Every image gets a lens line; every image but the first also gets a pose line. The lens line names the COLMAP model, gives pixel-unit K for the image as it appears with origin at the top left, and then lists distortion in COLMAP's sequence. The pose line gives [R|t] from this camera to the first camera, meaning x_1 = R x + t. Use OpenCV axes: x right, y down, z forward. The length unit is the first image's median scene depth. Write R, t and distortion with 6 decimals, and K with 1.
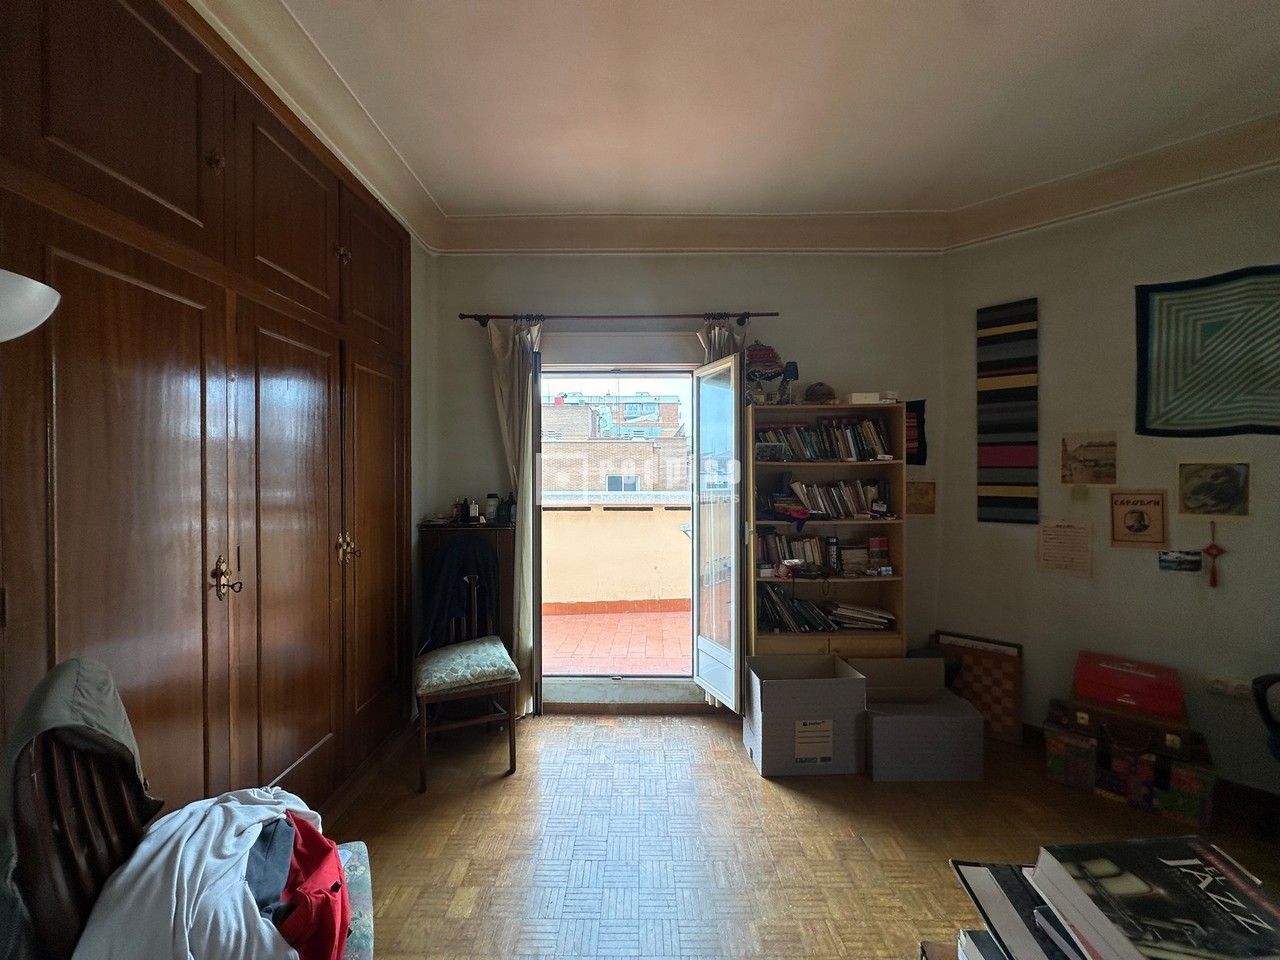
lens RADIAL K [[508.3, 0, 639.2], [0, 508.3, 478.6], [0, 0, 1]] dist [-0.001047, 0.000208]
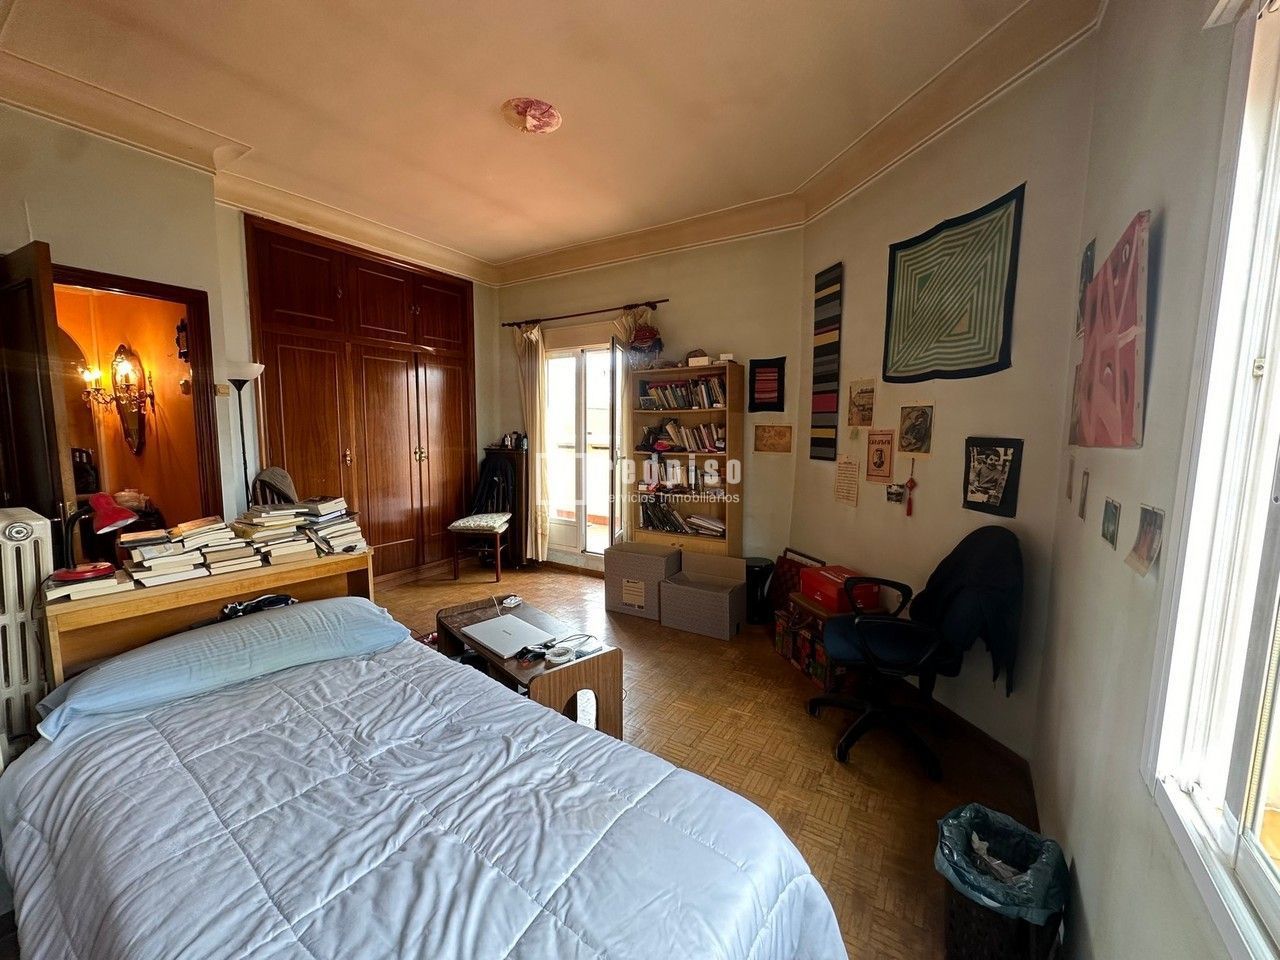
lens RADIAL K [[508.3, 0, 637.2], [0, 508.3, 476.8], [0, 0, 1]] dist [-0.001047, 0.000208]
pose [[0.847651, 0.056132, -0.527576, 1.001568], [-0.010902, 0.996020, 0.088457, 0.026925], [0.530442, -0.069229, 0.844890, -0.229330]]
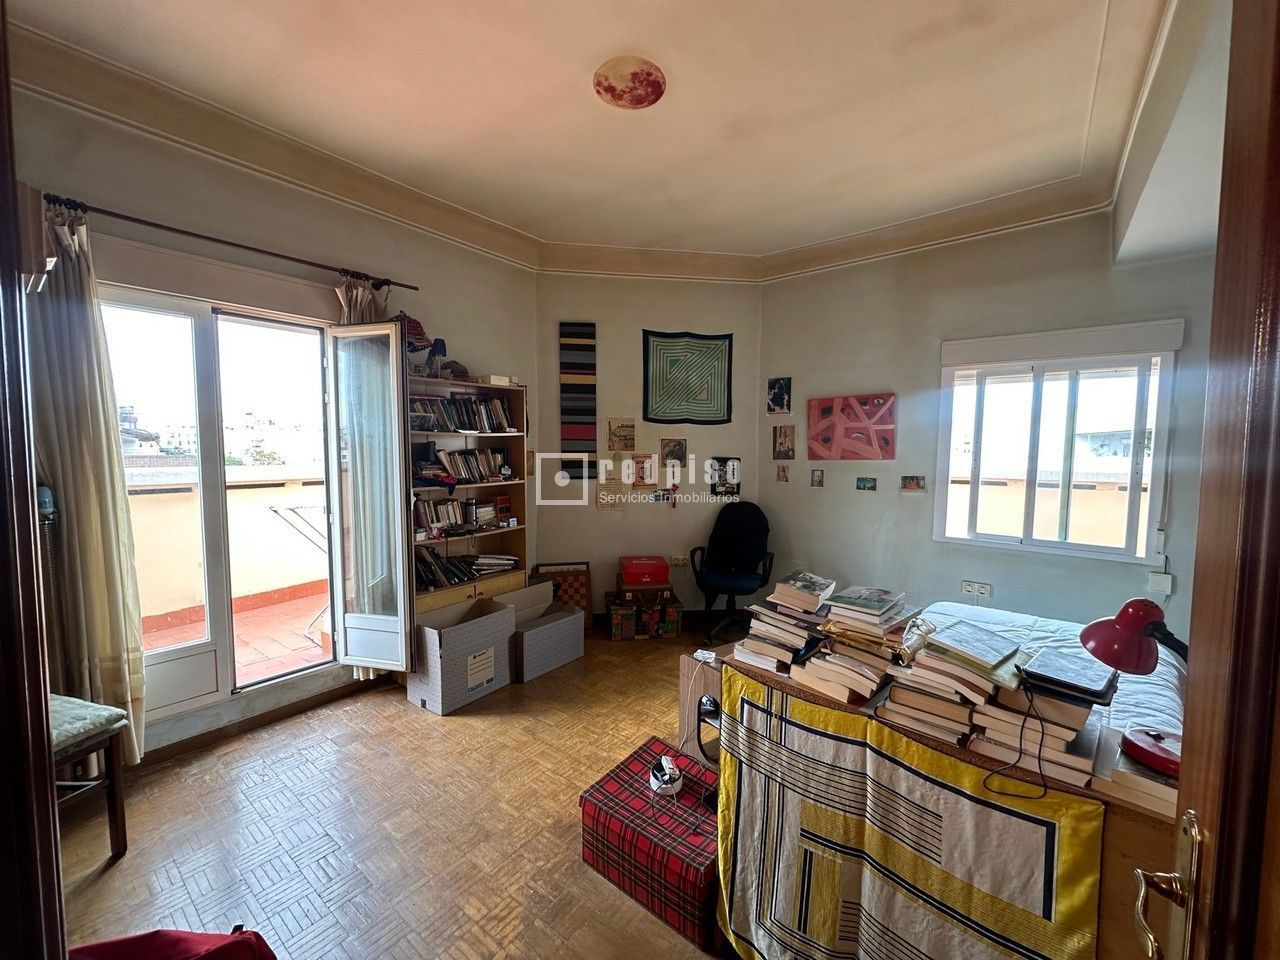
lens RADIAL K [[508.3, 0, 637.0], [0, 508.3, 478.4], [0, 0, 1]] dist [-0.001047, 0.000208]
pose [[0.614467, -0.045963, 0.787603, -0.303709], [0.005389, 0.998523, 0.054068, 0.009557], [-0.788924, -0.028978, 0.613807, -0.001158]]
